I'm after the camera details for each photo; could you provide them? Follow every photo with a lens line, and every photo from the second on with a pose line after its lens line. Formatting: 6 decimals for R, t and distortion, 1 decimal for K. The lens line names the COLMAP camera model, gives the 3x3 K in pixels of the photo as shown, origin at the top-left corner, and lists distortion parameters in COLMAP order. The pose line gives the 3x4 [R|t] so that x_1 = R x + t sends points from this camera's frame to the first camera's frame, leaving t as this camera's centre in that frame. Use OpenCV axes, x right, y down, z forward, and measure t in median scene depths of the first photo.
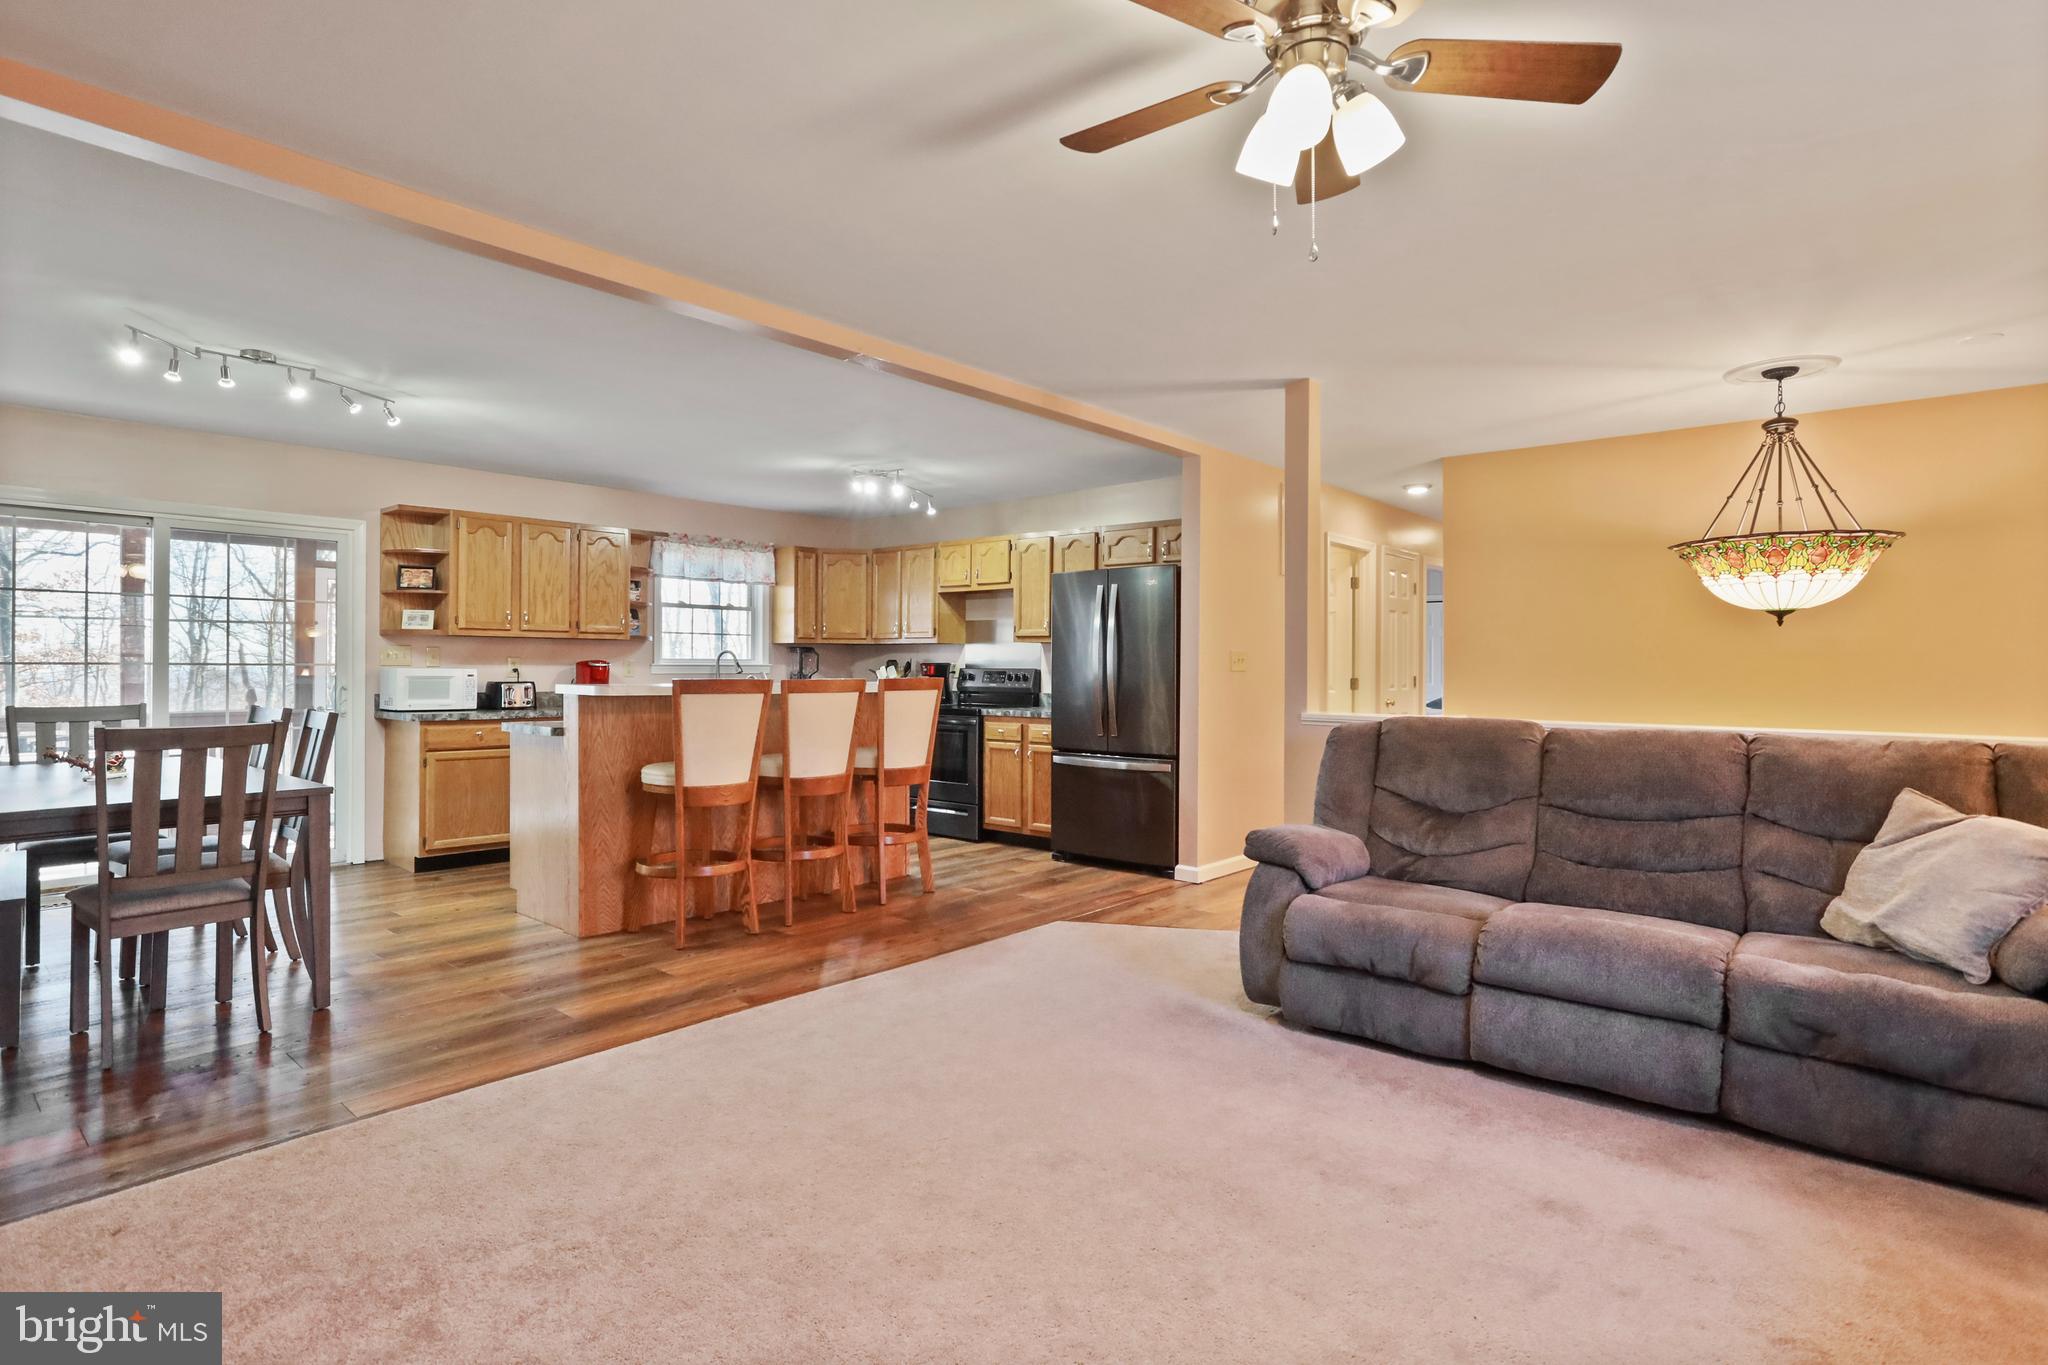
lens RADIAL K [[1030.5, 0, 1011.2], [0, 1030.5, 668.0], [0, 0, 1]] dist [-0.059575, 0.036997]
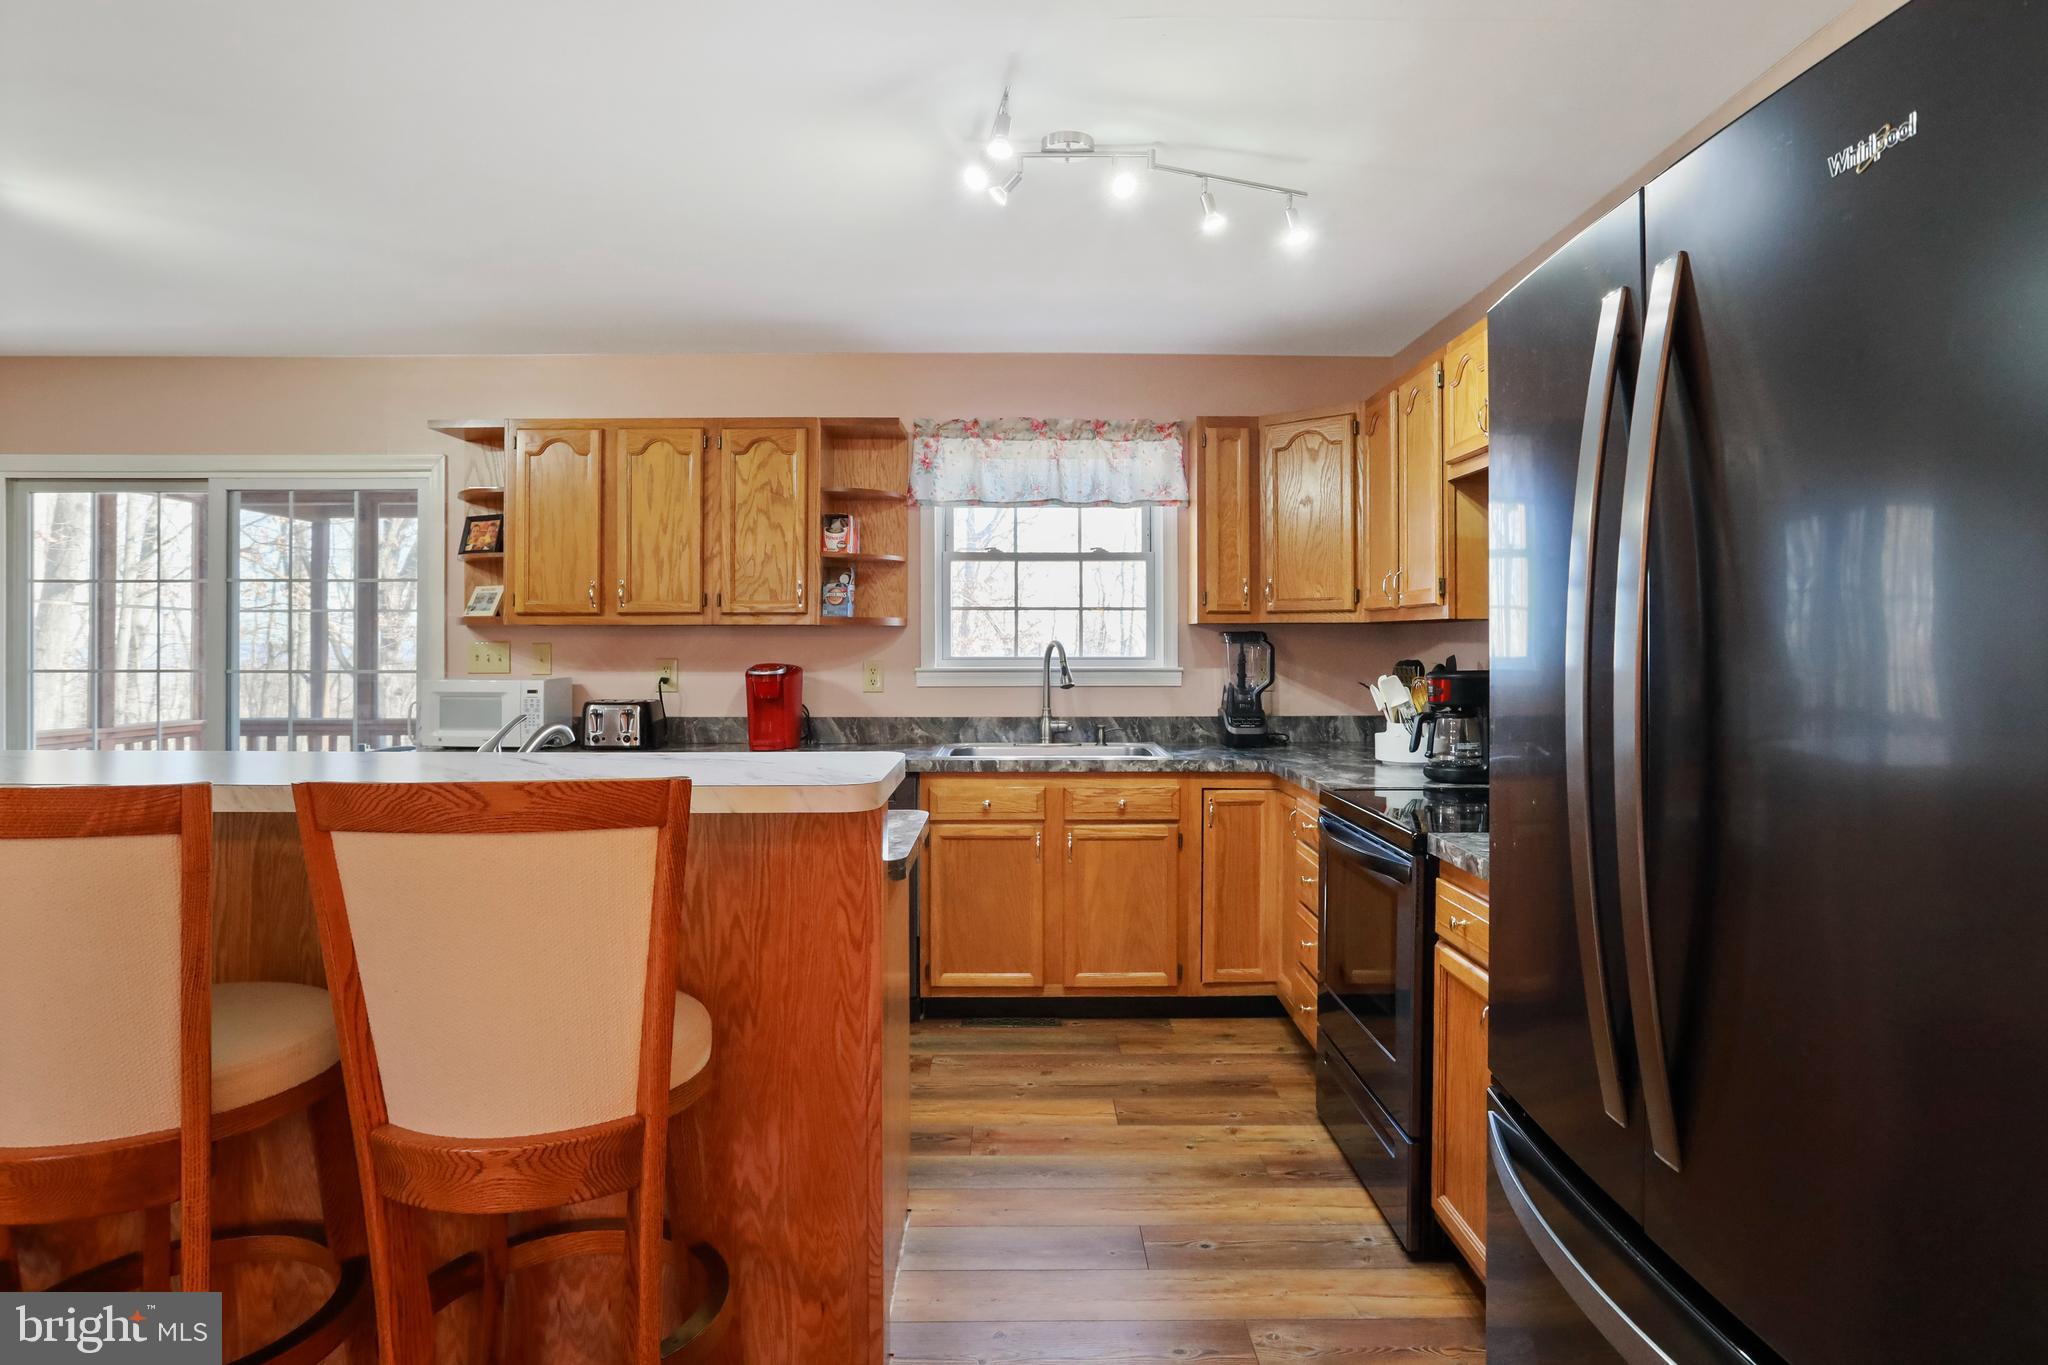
lens RADIAL K [[1138.2, 0, 1029.4], [0, 1138.2, 639.6], [0, 0, 1]] dist [-0.076599, 0.000563]
pose [[0.670162, -0.005719, -0.742193, 0.152306], [0.003056, 0.999983, -0.004946, -0.018472], [0.742208, 0.001047, 0.670168, 0.748144]]
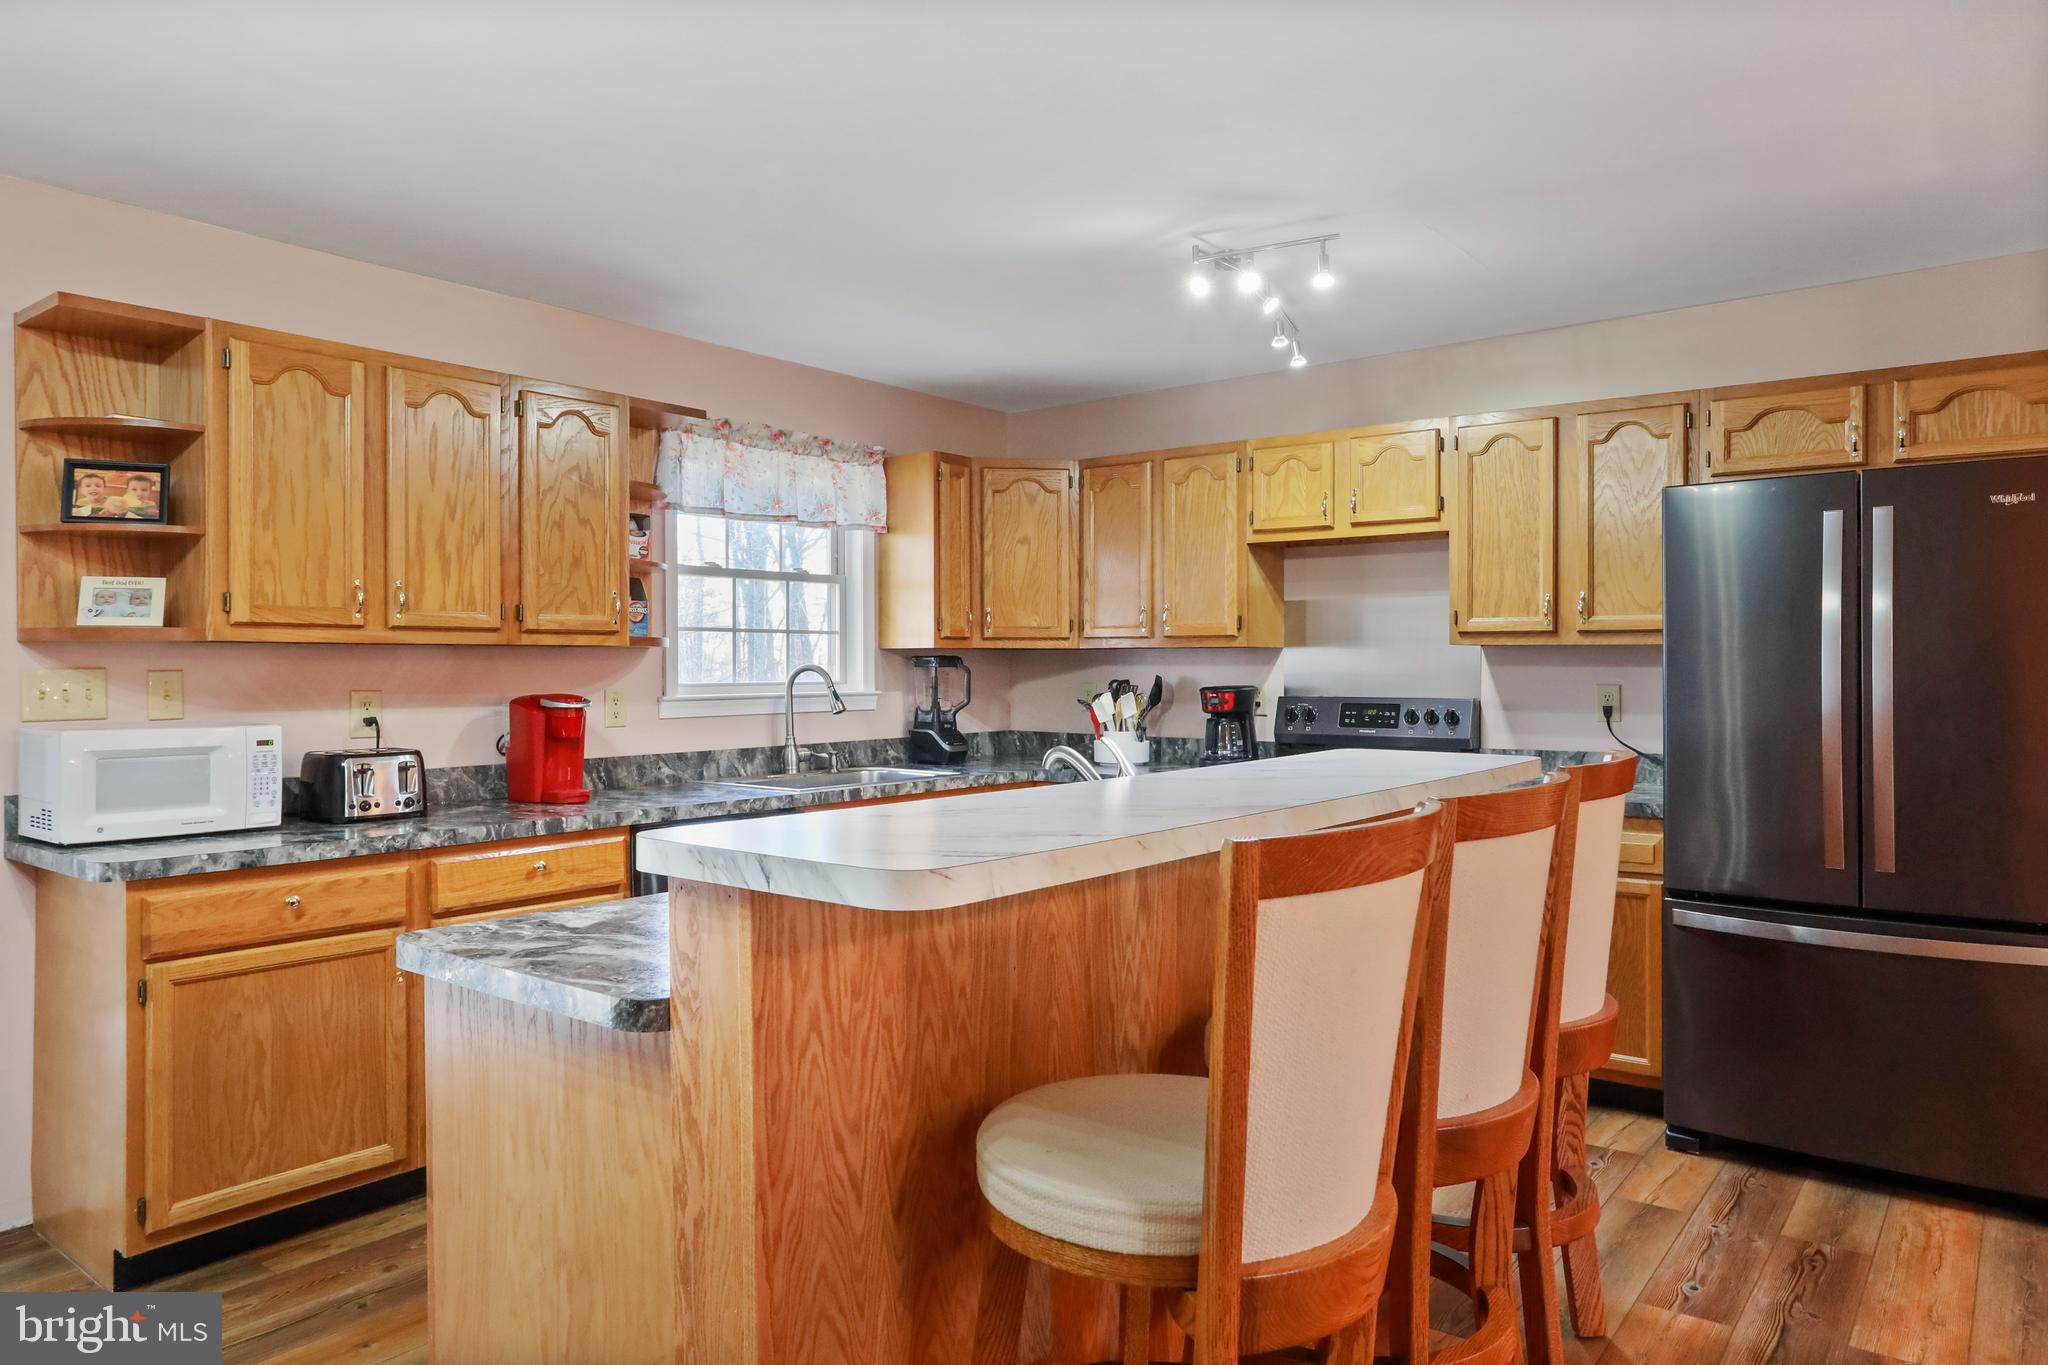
lens RADIAL K [[1317.3, 0, 1021.2], [0, 1317.3, 672.8], [0, 0, 1]] dist [-0.037885, 0.032430]
pose [[0.998422, -0.009348, 0.055371, -0.256882], [0.009104, 0.999948, 0.004661, -0.018801], [-0.055412, -0.004149, 0.998455, 0.460438]]
